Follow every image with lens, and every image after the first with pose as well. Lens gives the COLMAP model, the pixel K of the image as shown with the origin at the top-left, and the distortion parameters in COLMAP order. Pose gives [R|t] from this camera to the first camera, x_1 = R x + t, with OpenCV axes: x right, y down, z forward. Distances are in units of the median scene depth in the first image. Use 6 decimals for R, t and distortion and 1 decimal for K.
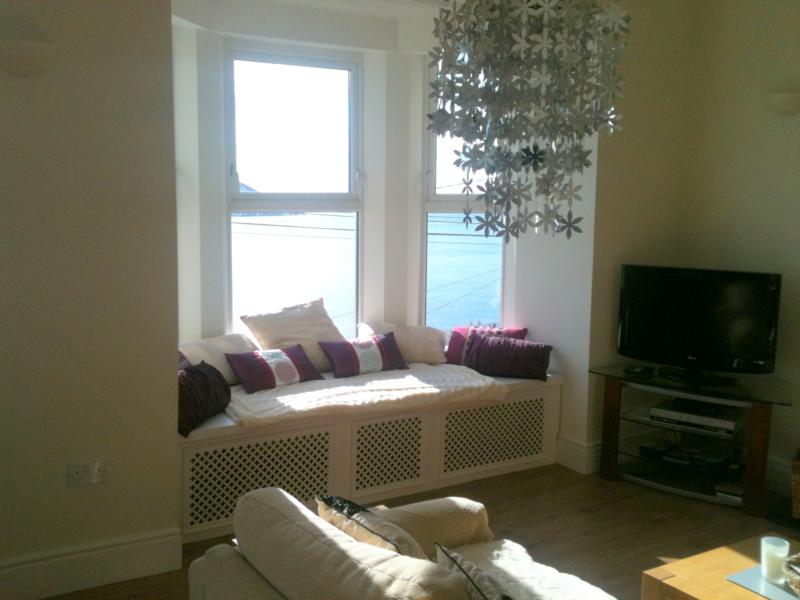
lens RADIAL K [[843.5, 0, 400.0], [0, 843.5, 300.0], [0, 0, 1]] dist [0.228092, -0.429584]
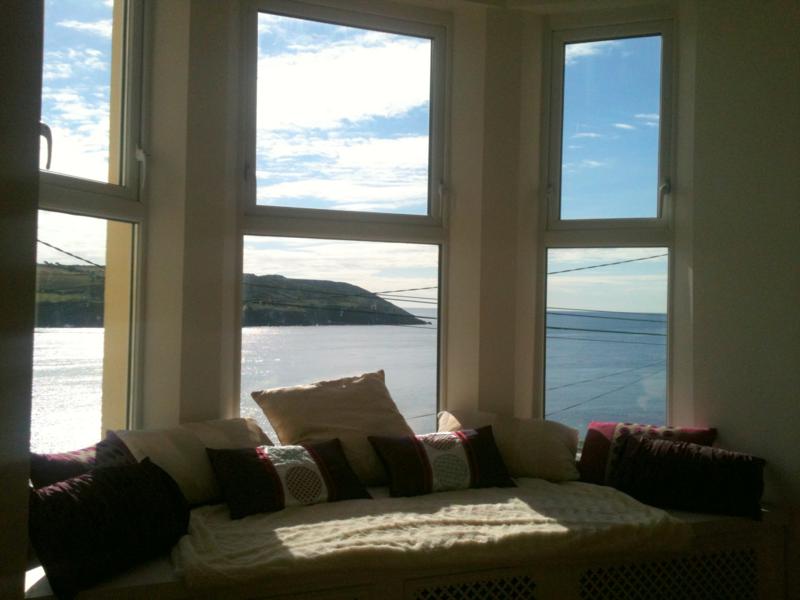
lens RADIAL K [[843.5, 0, 400.0], [0, 843.5, 300.0], [0, 0, 1]] dist [0.228092, -0.429584]
pose [[0.989544, 0.006776, -0.144073, 0.016458], [-0.026364, 0.990564, -0.134489, 0.034411], [0.141802, 0.136882, 0.980385, 0.383749]]
